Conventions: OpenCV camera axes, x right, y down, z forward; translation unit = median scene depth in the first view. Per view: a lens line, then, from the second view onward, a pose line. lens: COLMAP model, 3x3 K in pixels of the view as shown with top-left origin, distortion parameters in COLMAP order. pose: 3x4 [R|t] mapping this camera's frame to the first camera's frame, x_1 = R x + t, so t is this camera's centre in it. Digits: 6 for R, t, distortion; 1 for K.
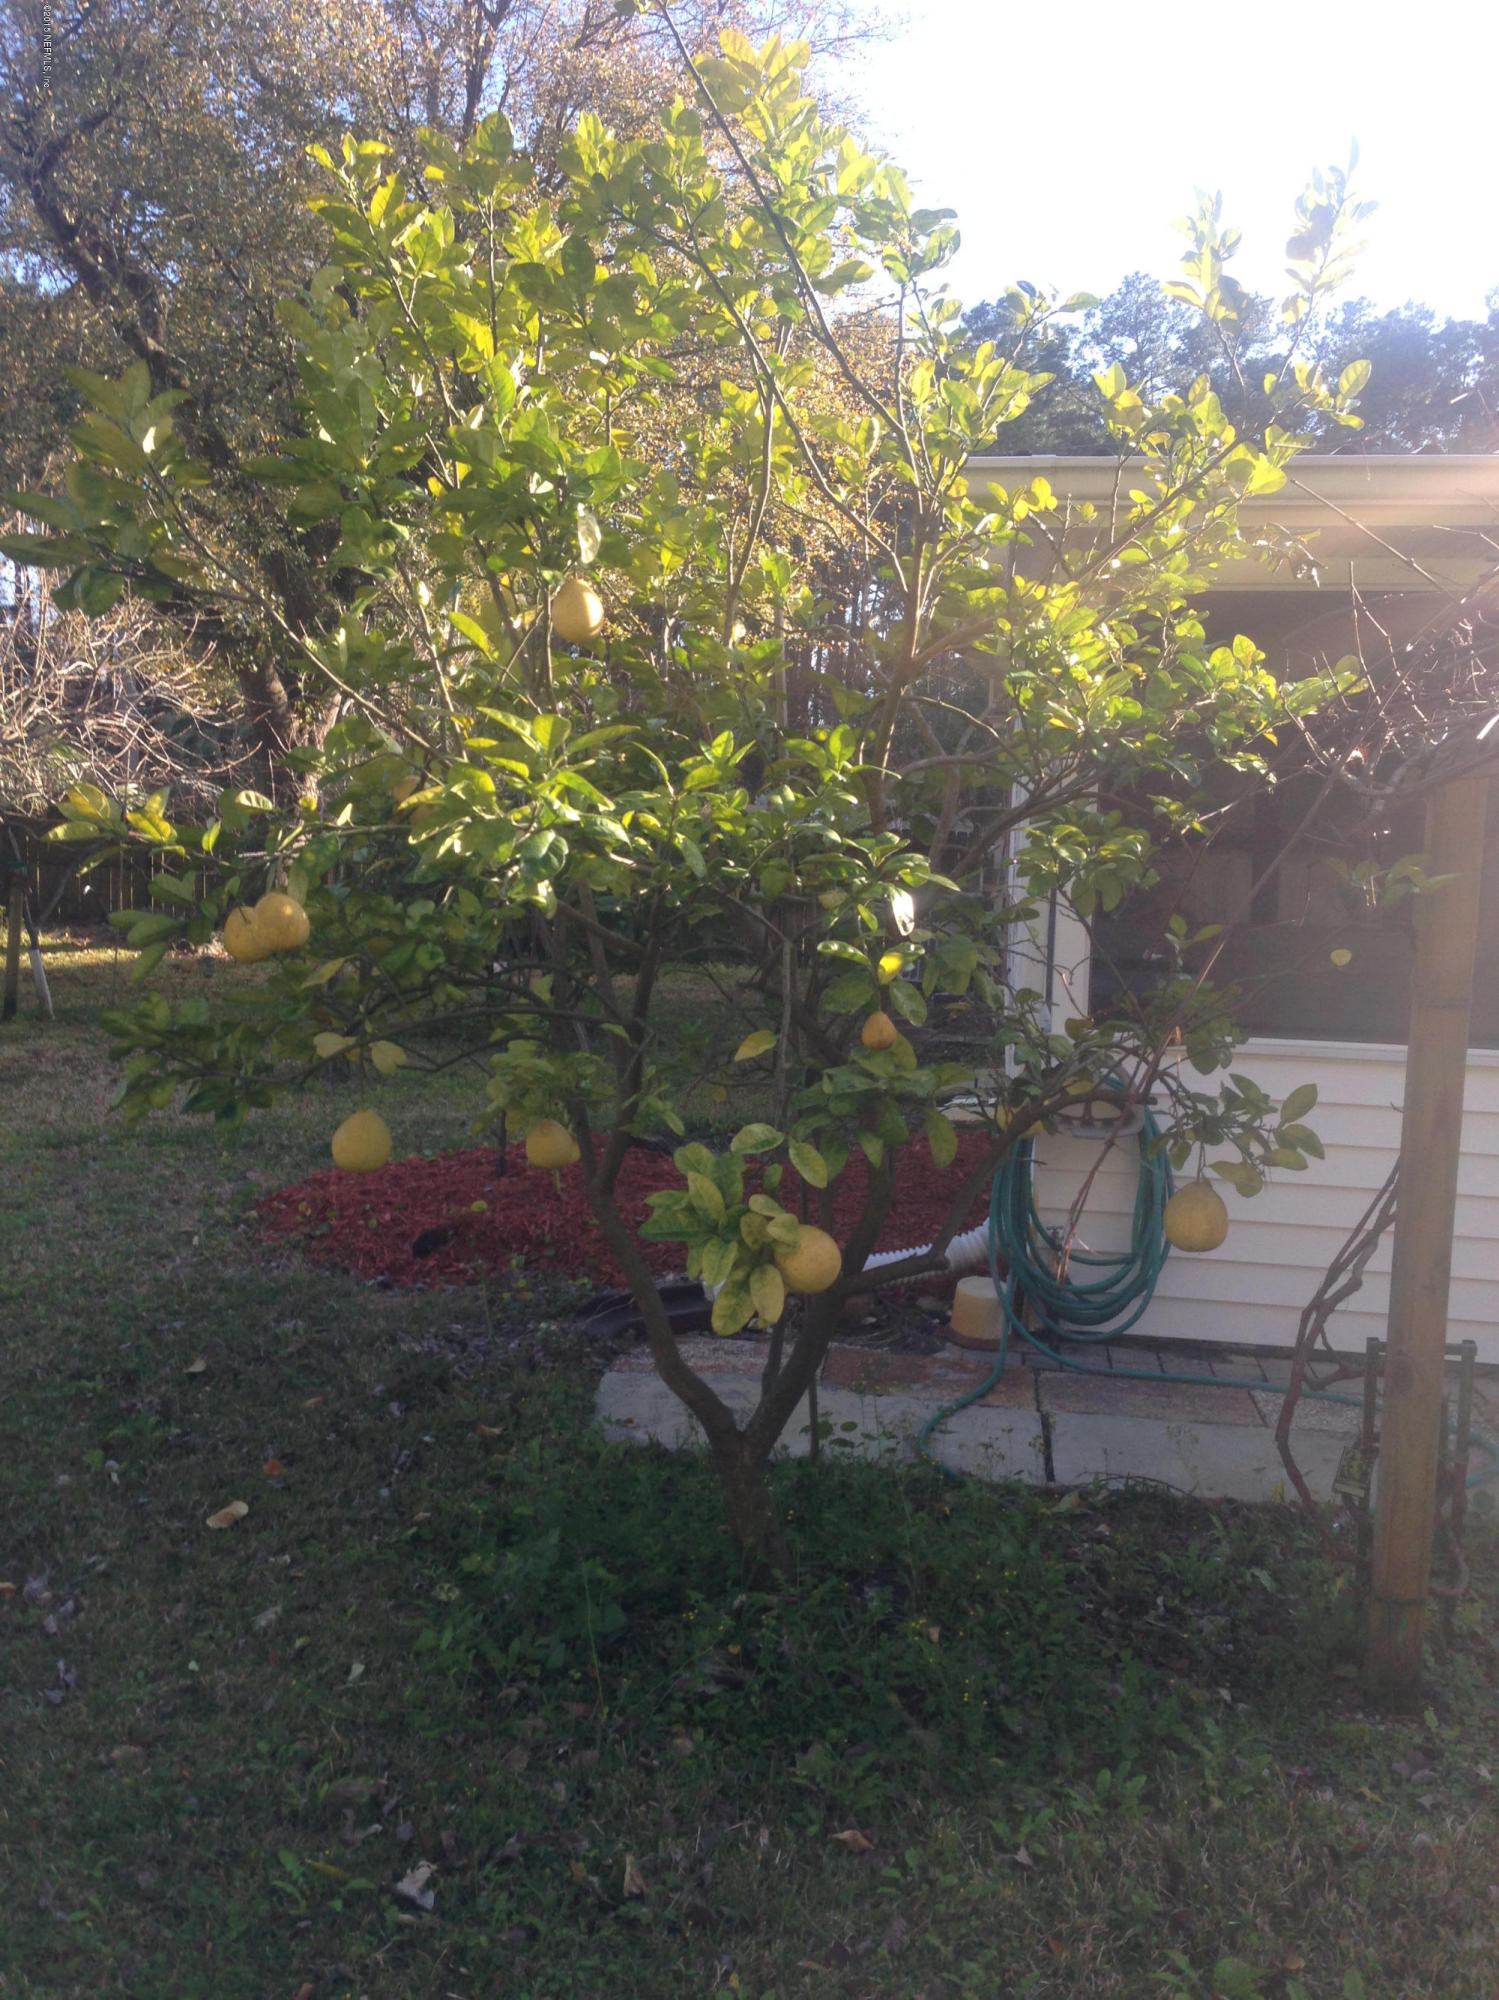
lens RADIAL K [[1912.0, 0, 751.1], [0, 1912.0, 996.8], [0, 0, 1]] dist [0.025650, 0.000000]
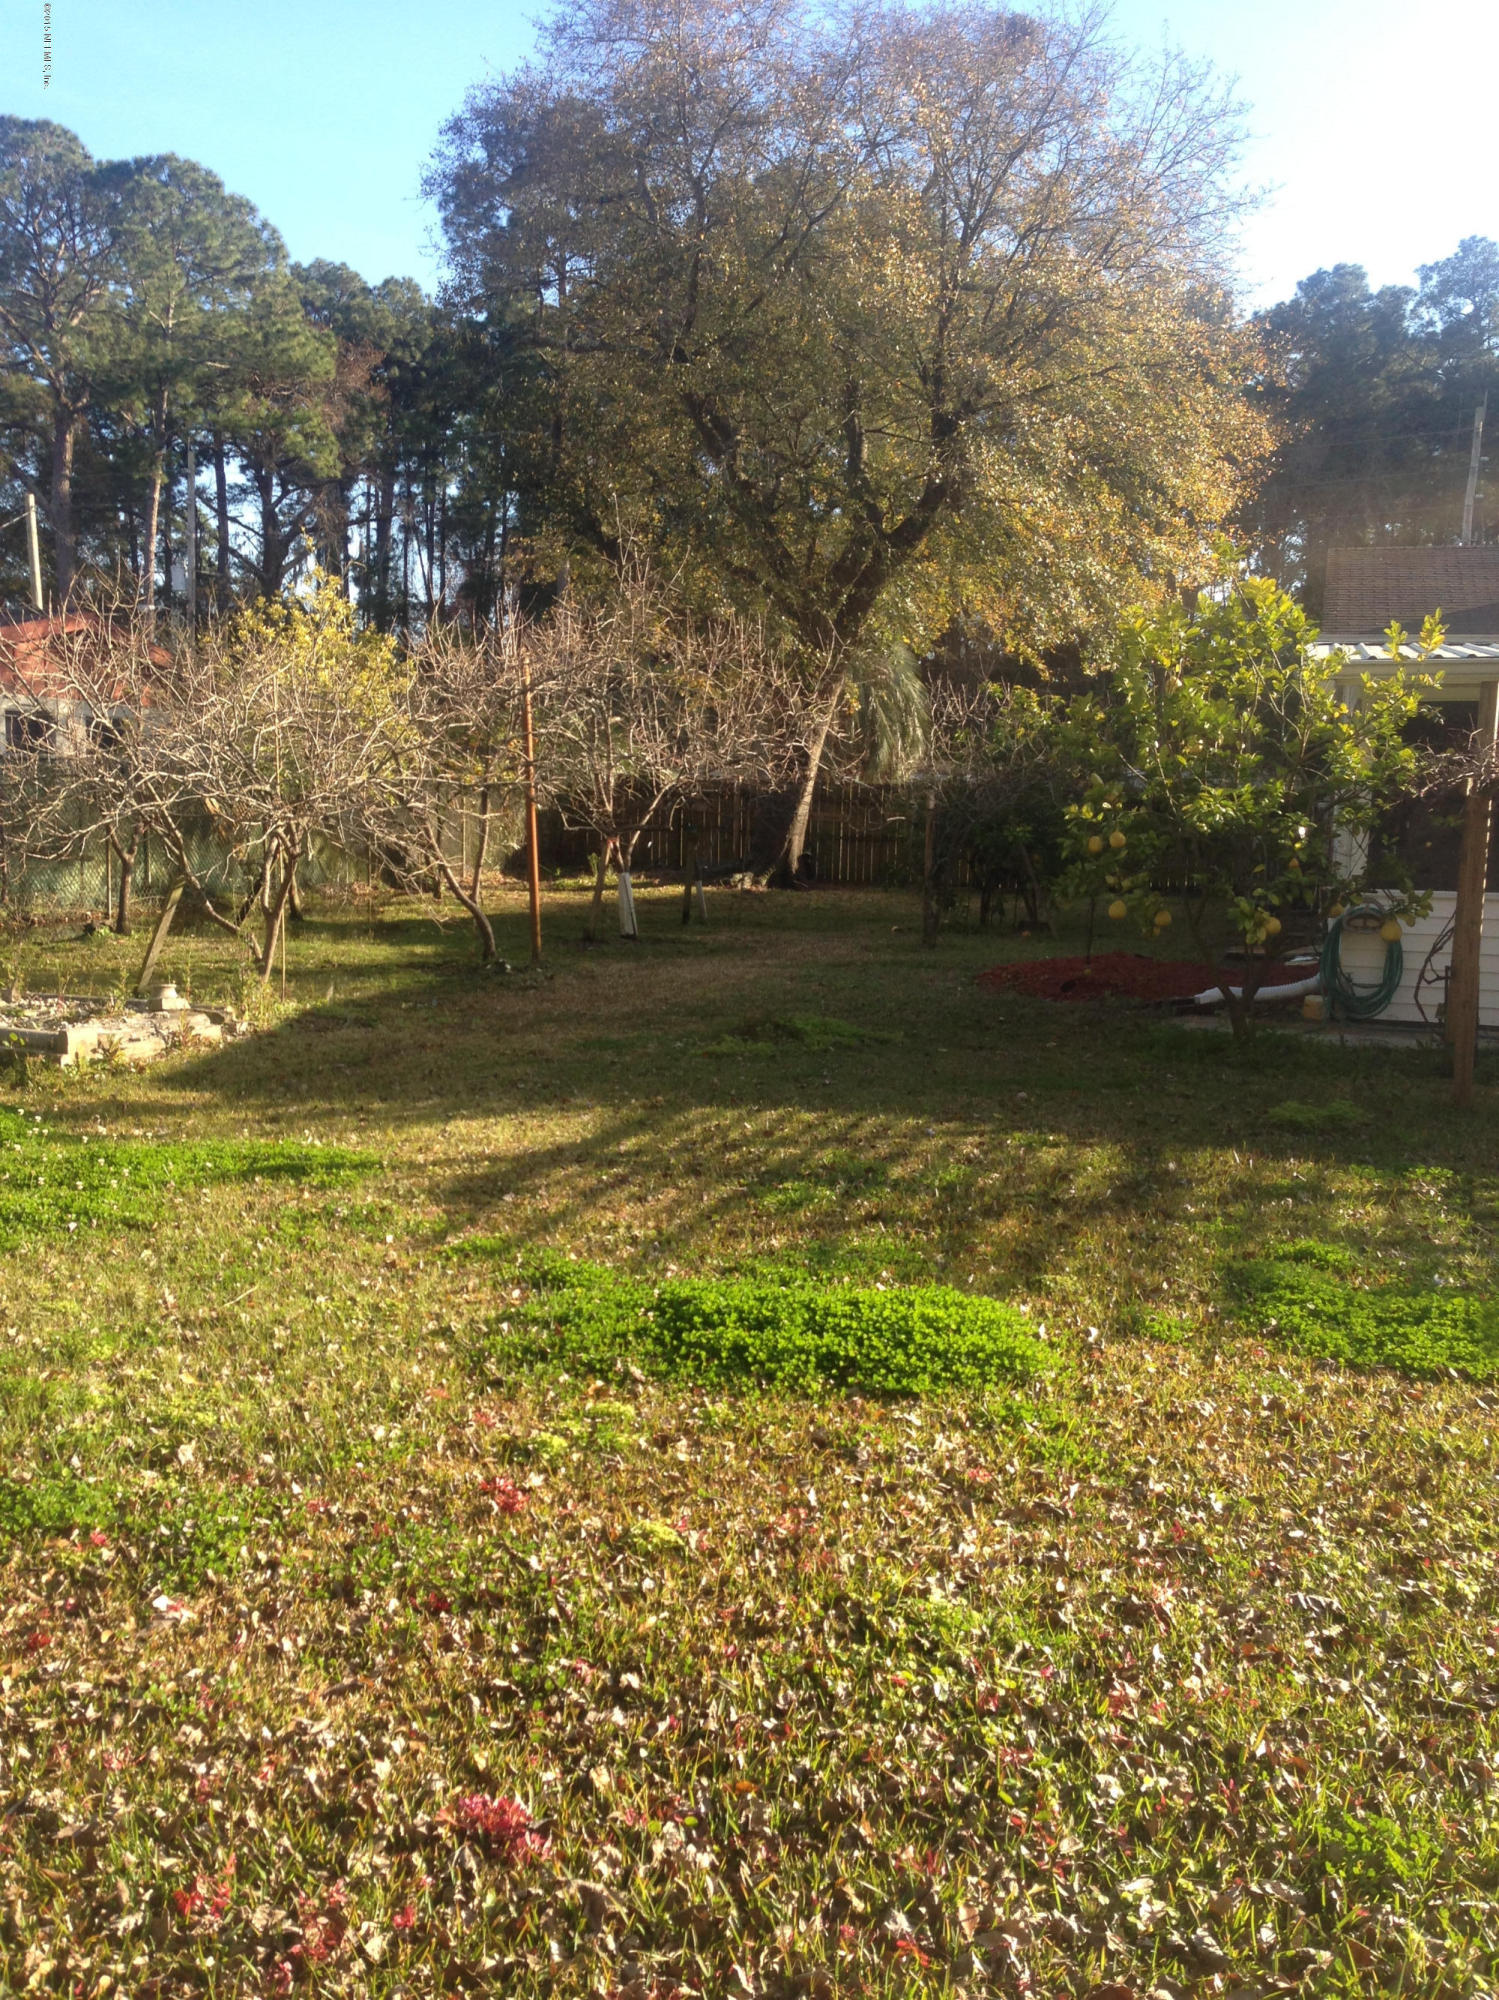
lens RADIAL K [[1912.0, 0, 748.1], [0, 1912.0, 1010.1], [0, 0, 1]] dist [0.025650, 0.000000]
pose [[0.986463, 0.004316, -0.163927, -0.290988], [0.000522, 0.999566, 0.029458, 0.150472], [0.163983, -0.029145, 0.986032, -2.285107]]
